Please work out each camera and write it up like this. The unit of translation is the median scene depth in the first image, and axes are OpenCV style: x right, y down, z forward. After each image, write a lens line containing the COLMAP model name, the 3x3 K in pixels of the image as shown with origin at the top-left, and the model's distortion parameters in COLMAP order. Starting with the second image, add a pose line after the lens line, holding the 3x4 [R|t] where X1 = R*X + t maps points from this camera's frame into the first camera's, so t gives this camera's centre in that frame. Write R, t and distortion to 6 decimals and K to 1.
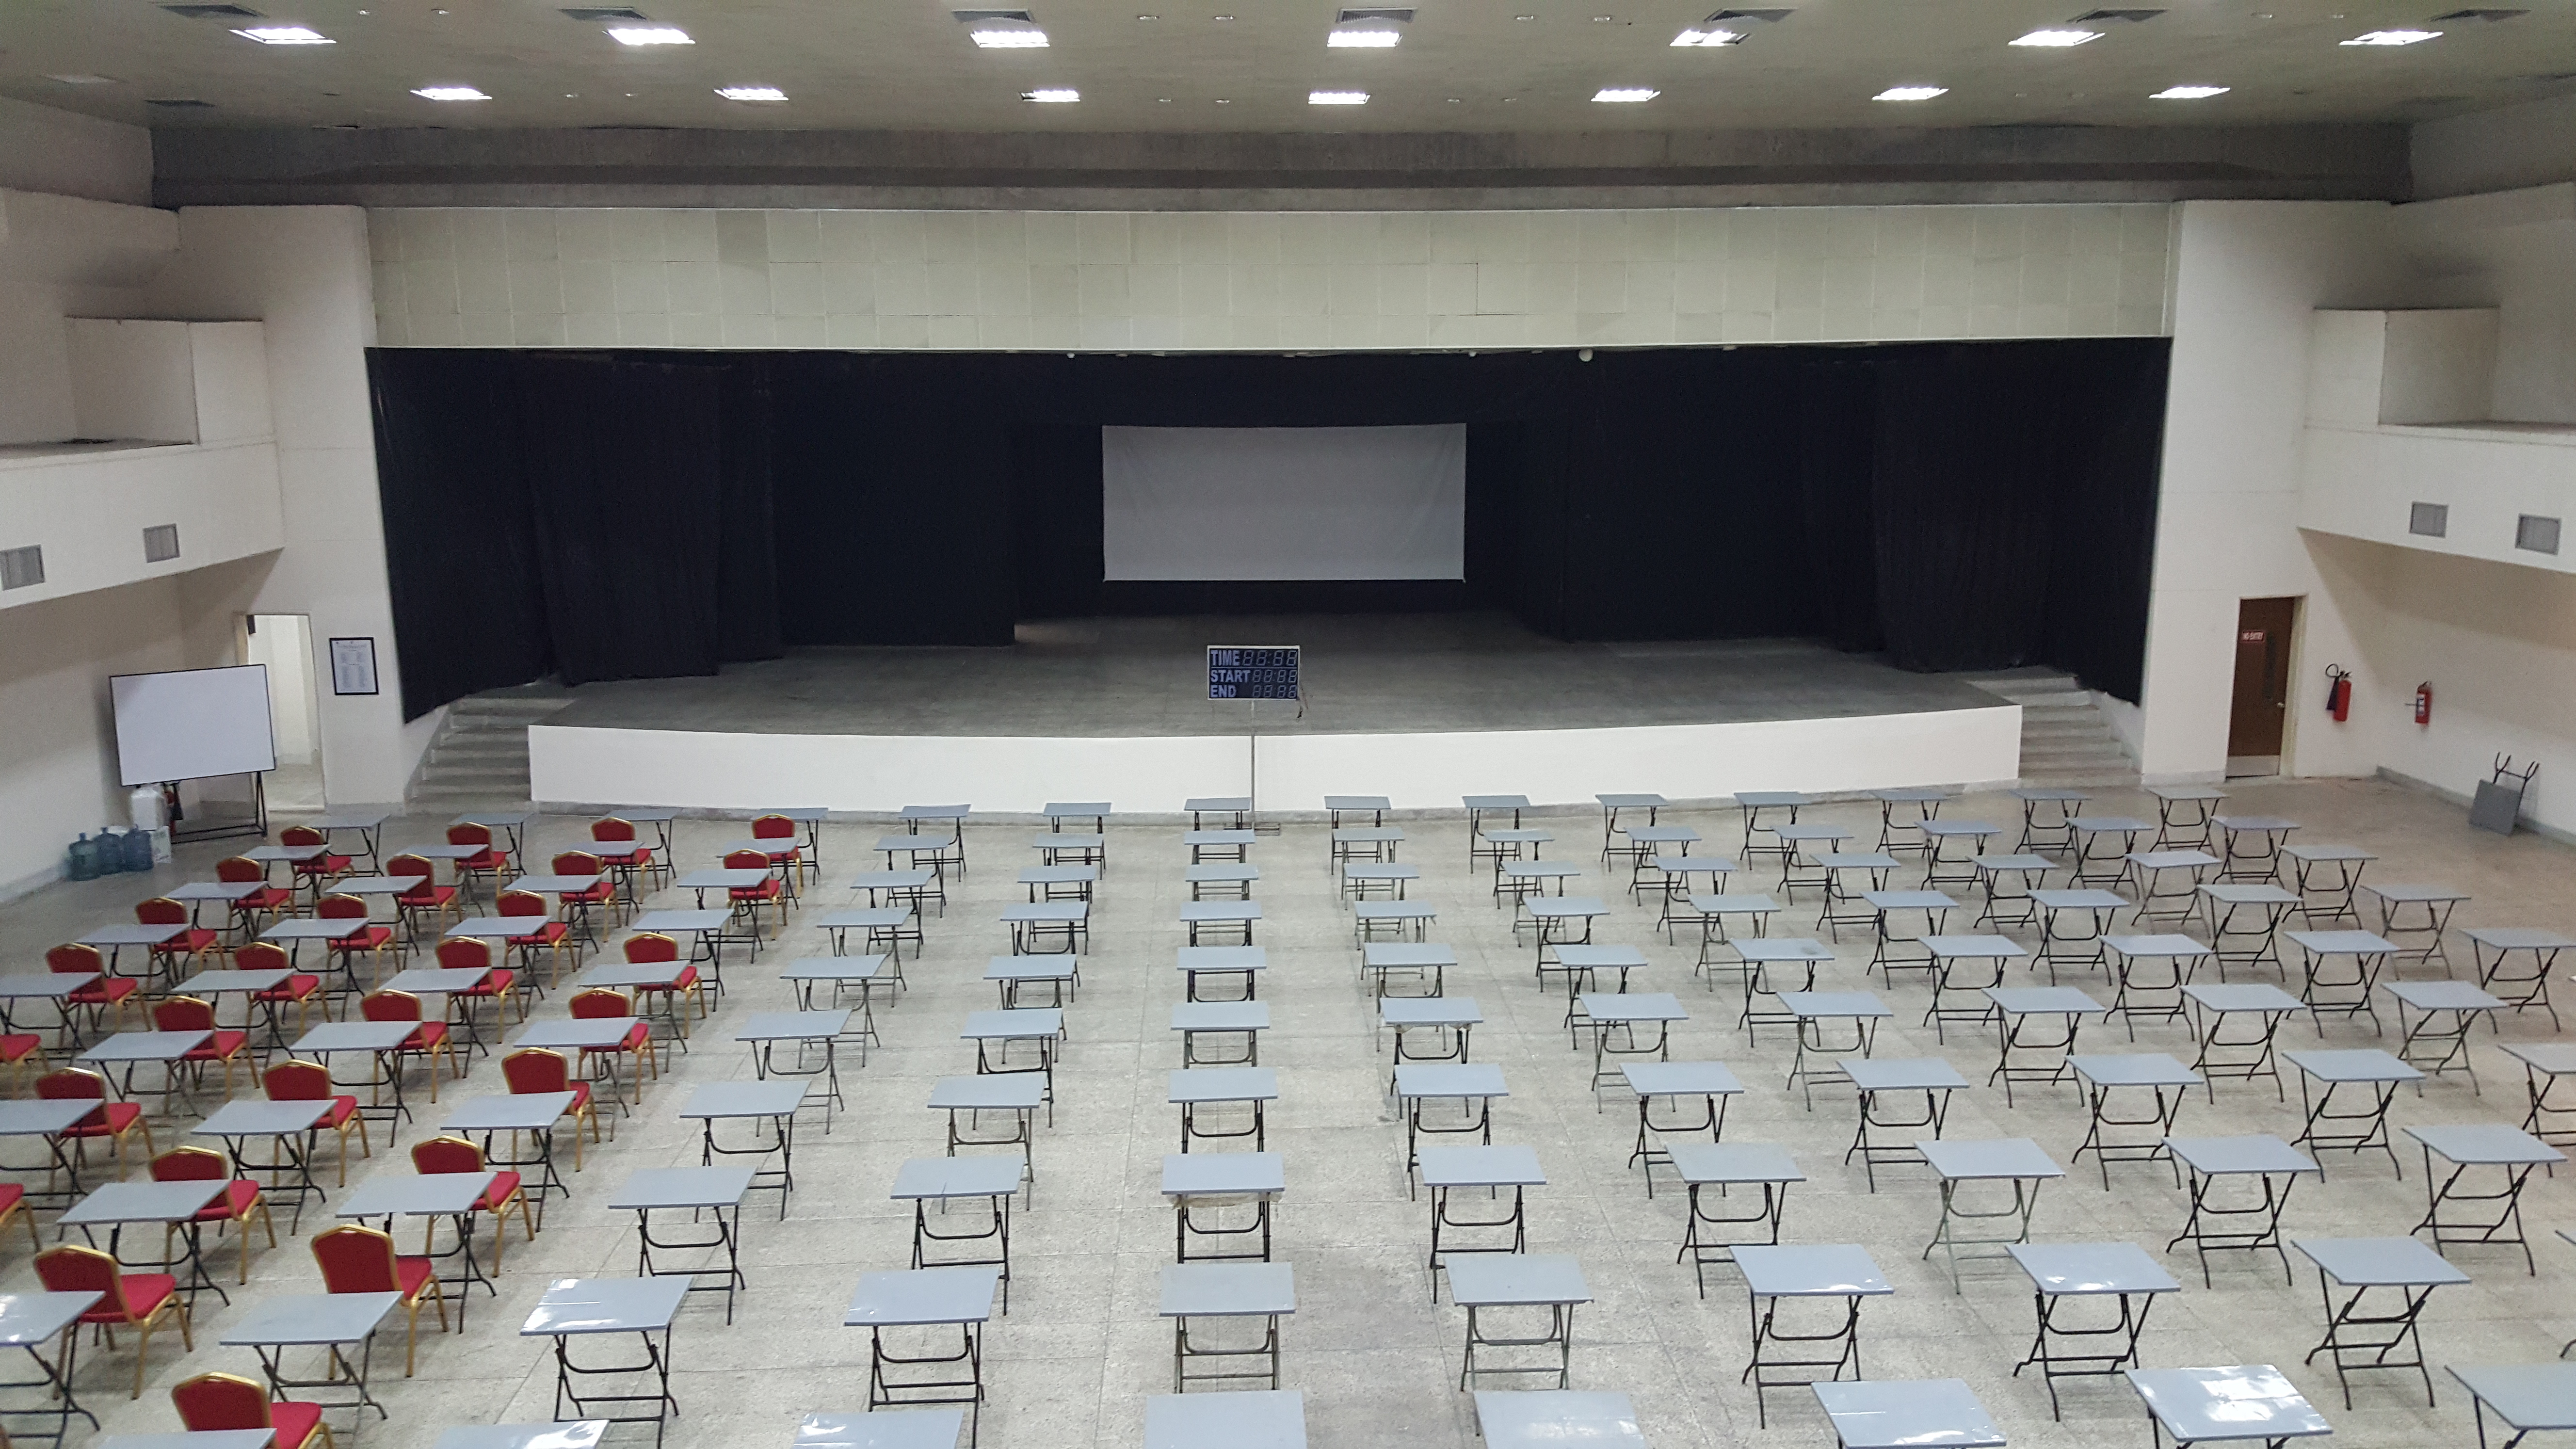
lens RADIAL K [[1943.8, 0, 1335.1], [0, 1943.8, 719.6], [0, 0, 1]] dist [0.179896, -0.260910]
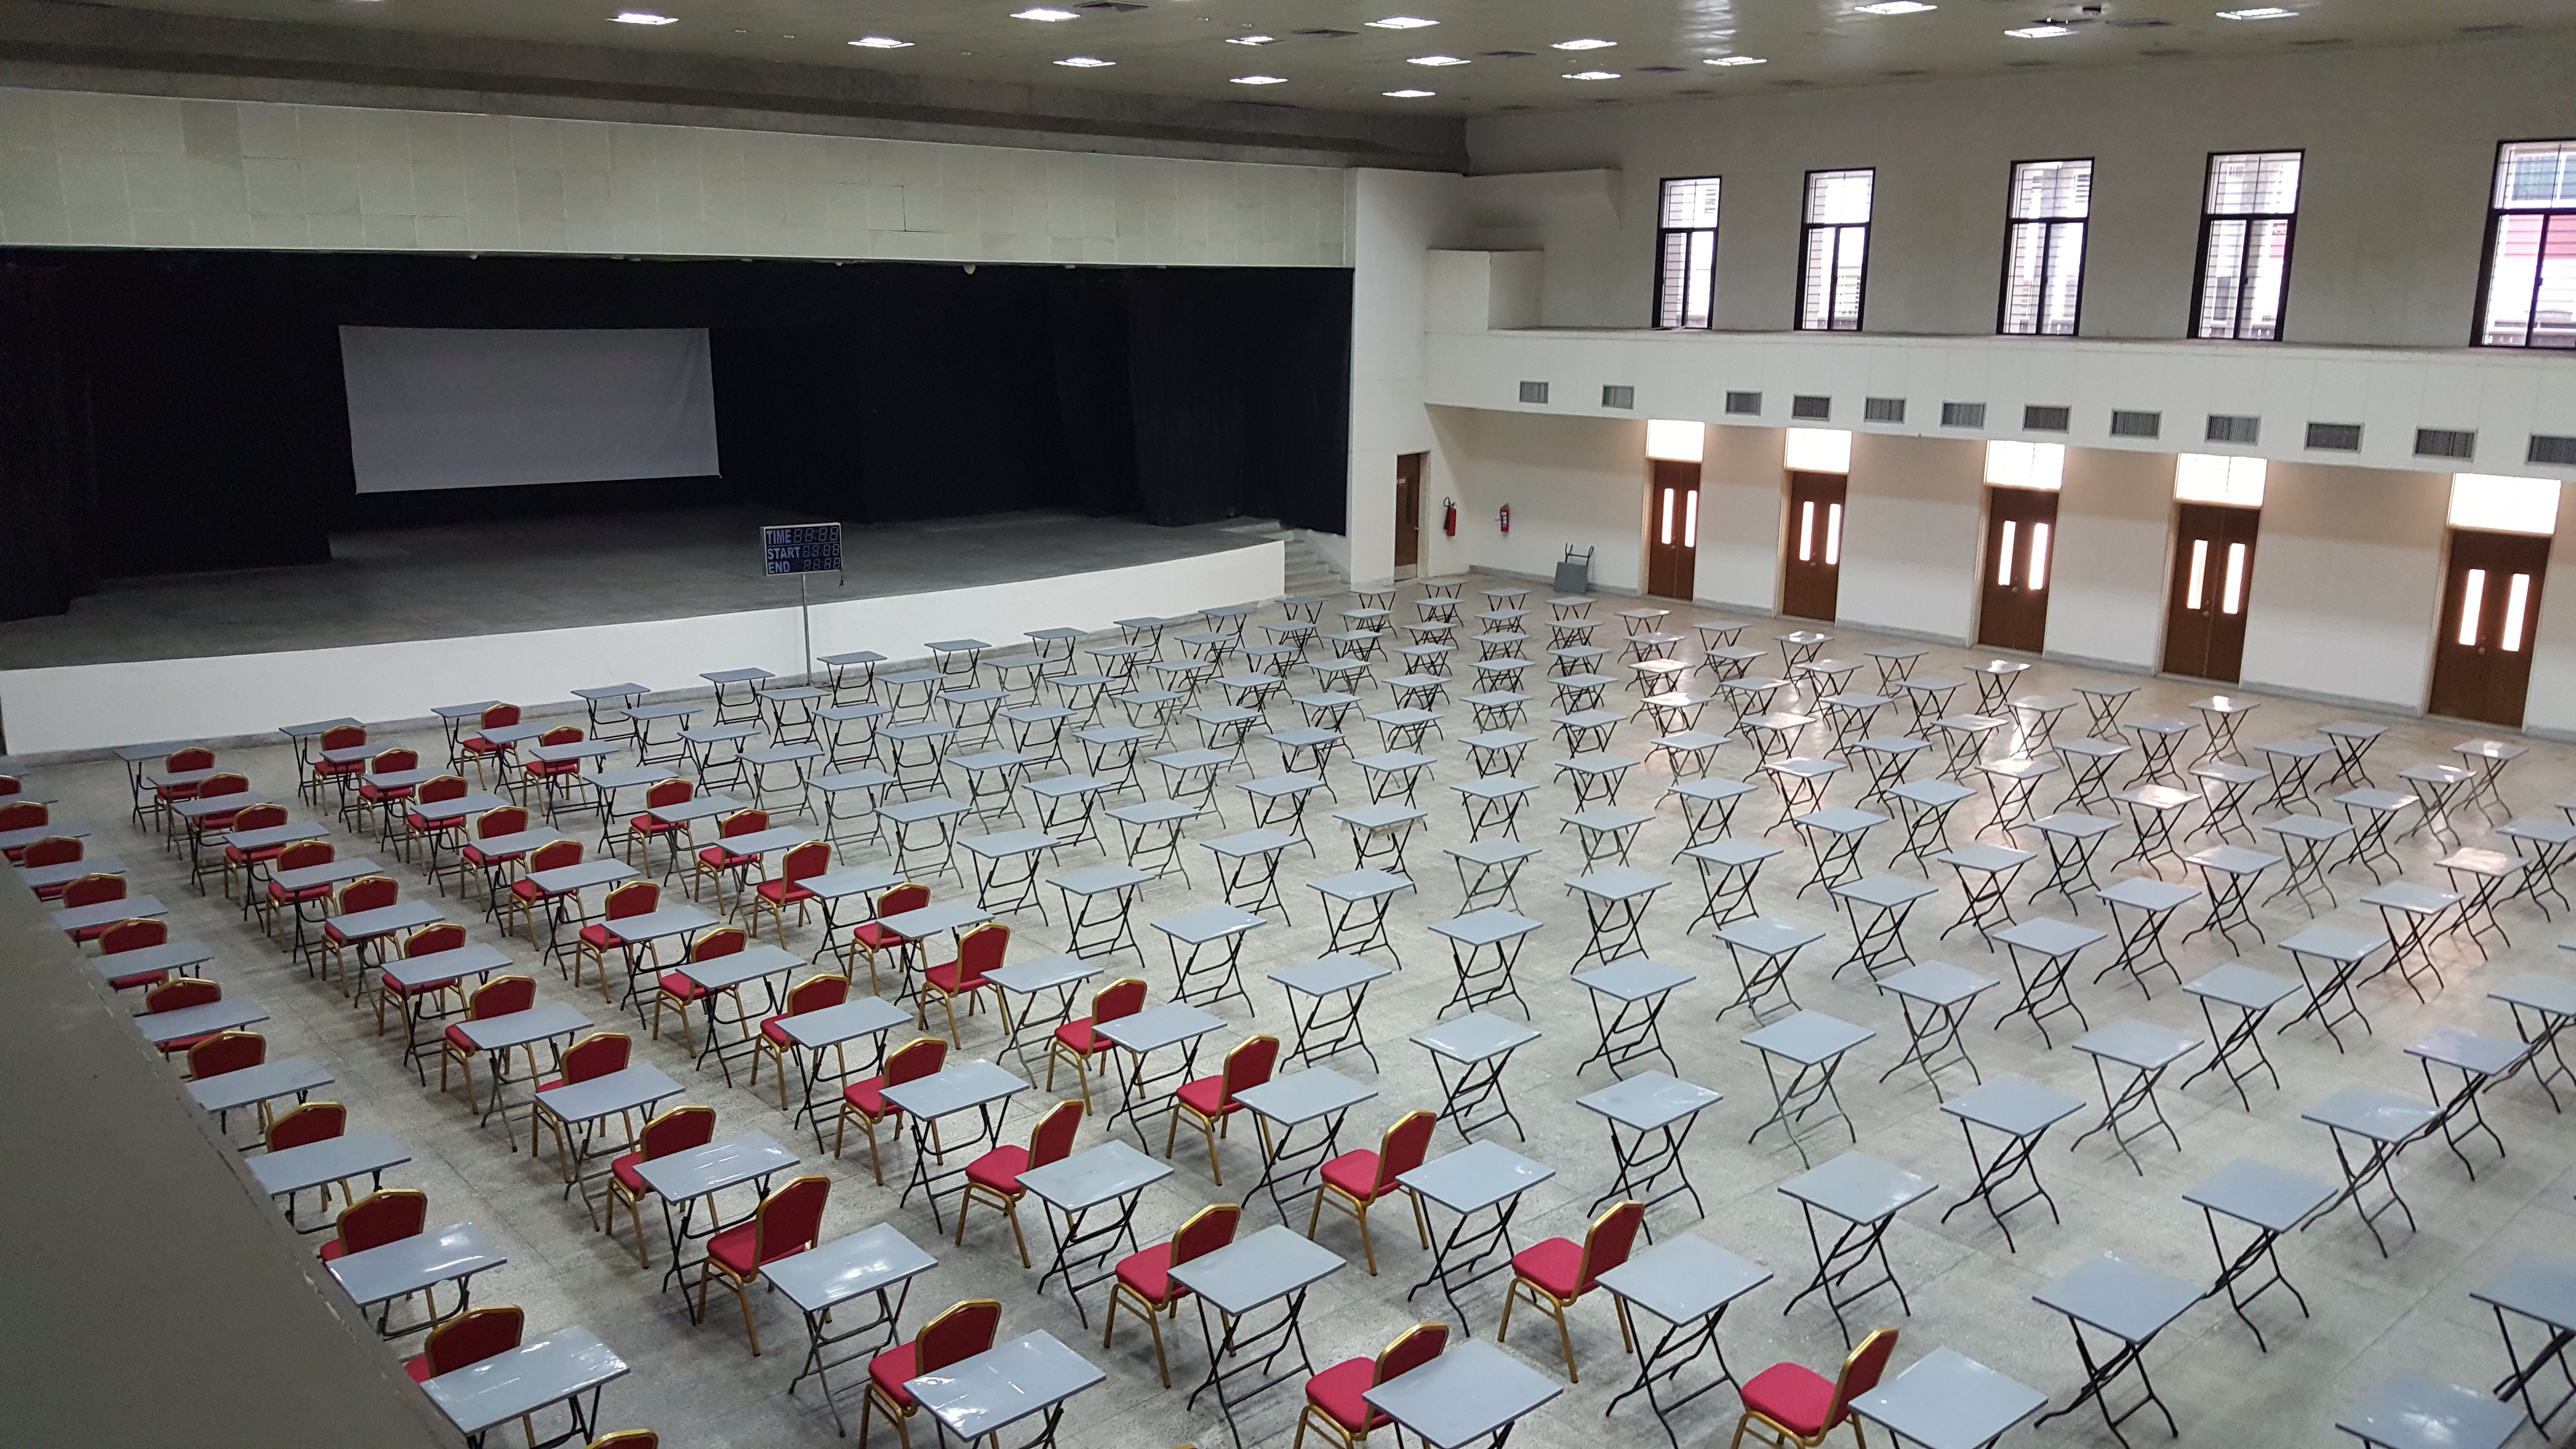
lens RADIAL K [[1943.8, 0, 1335.1], [0, 1943.8, 719.6], [0, 0, 1]] dist [0.179896, -0.260910]
pose [[0.781920, -0.128087, 0.610077, -0.470512], [0.104137, 0.991750, 0.074749, 0.019134], [-0.614619, 0.005084, 0.788808, -0.077416]]
